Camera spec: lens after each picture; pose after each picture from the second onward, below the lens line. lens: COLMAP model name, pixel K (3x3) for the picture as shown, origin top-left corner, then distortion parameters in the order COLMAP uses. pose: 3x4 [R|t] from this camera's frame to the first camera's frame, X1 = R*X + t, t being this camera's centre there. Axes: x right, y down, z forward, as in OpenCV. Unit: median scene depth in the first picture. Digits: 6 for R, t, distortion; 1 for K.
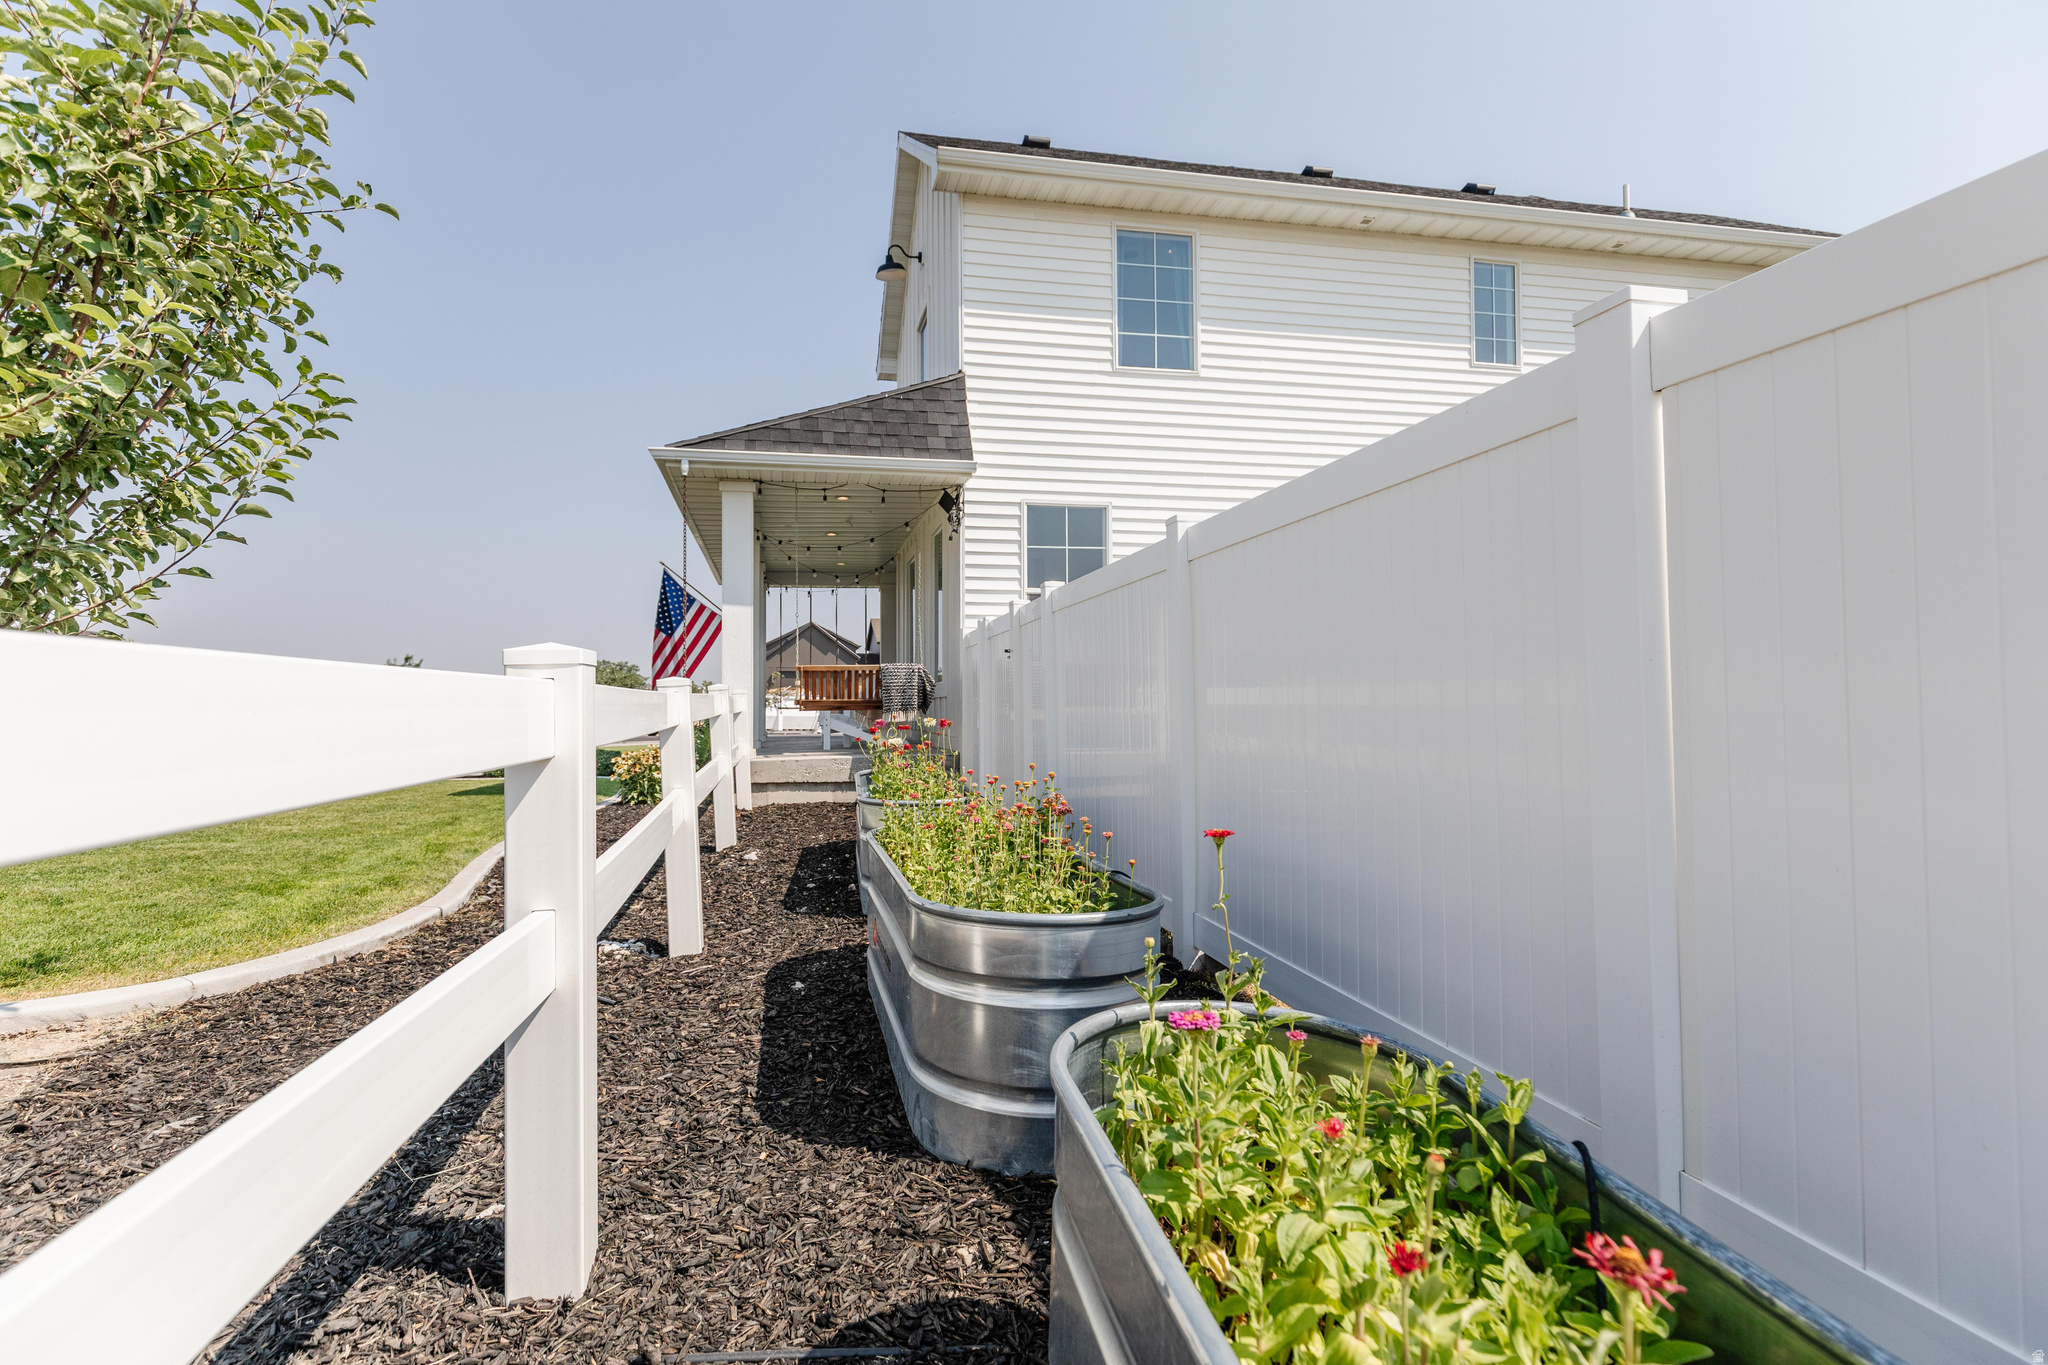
lens RADIAL K [[935.4, 0, 1031.8], [0, 935.4, 671.8], [0, 0, 1]] dist [0.010213, -0.000754]
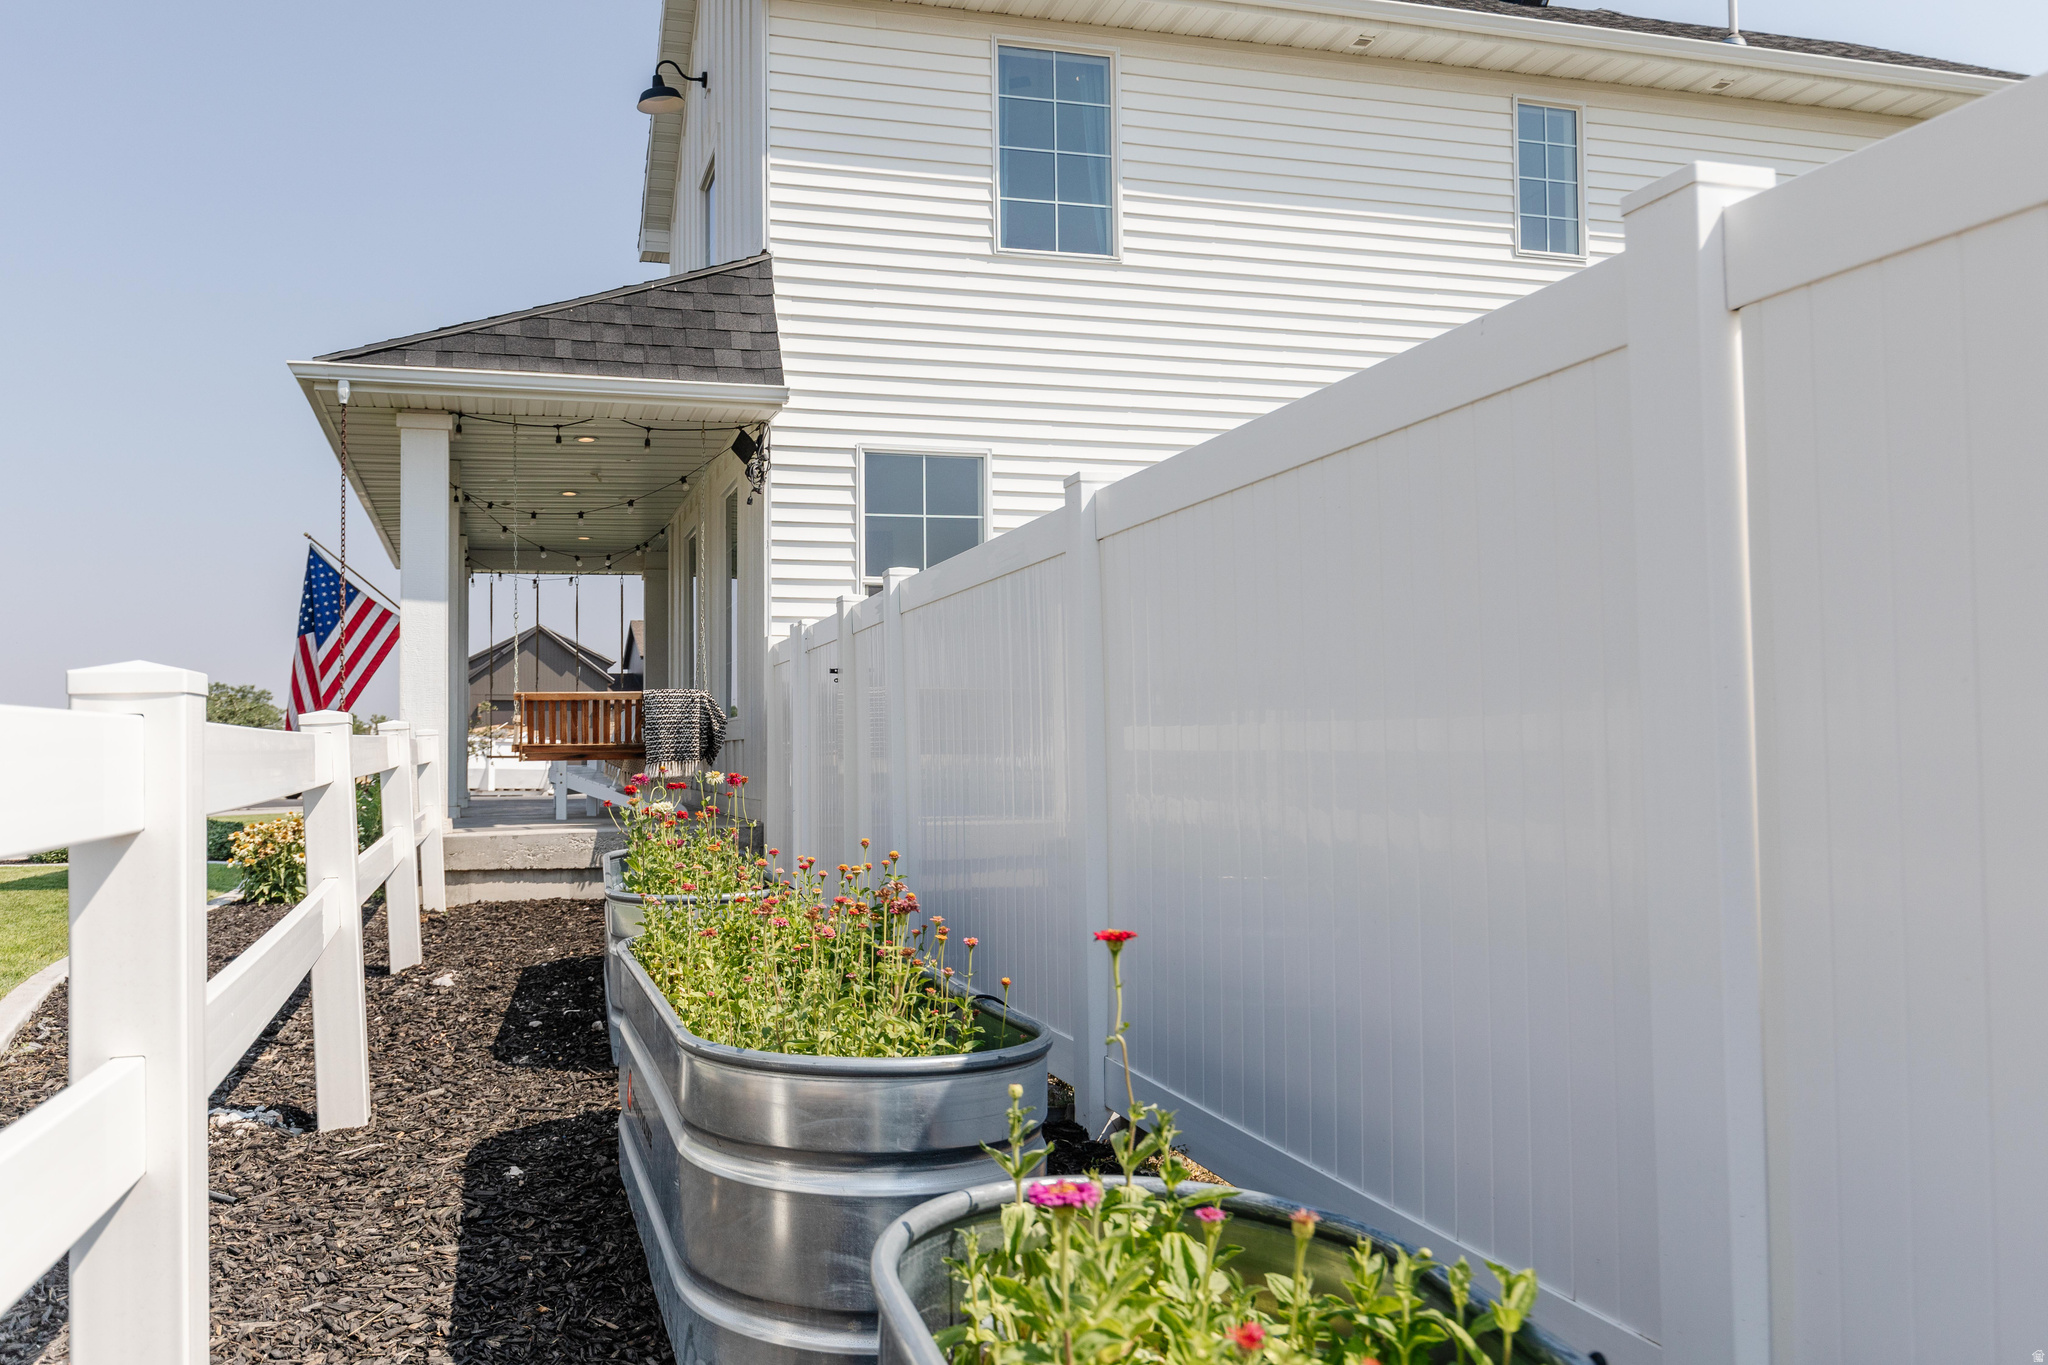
lens RADIAL K [[1571.5, 0, 1024.0], [0, 1571.5, 682.5], [0, 0, 1]] dist [-0.003944, 0.005770]
pose [[0.998744, -0.000192, 0.050108, 0.056157], [0.000420, 0.999990, -0.004524, -0.009225], [-0.050107, 0.004540, 0.998734, -0.135463]]
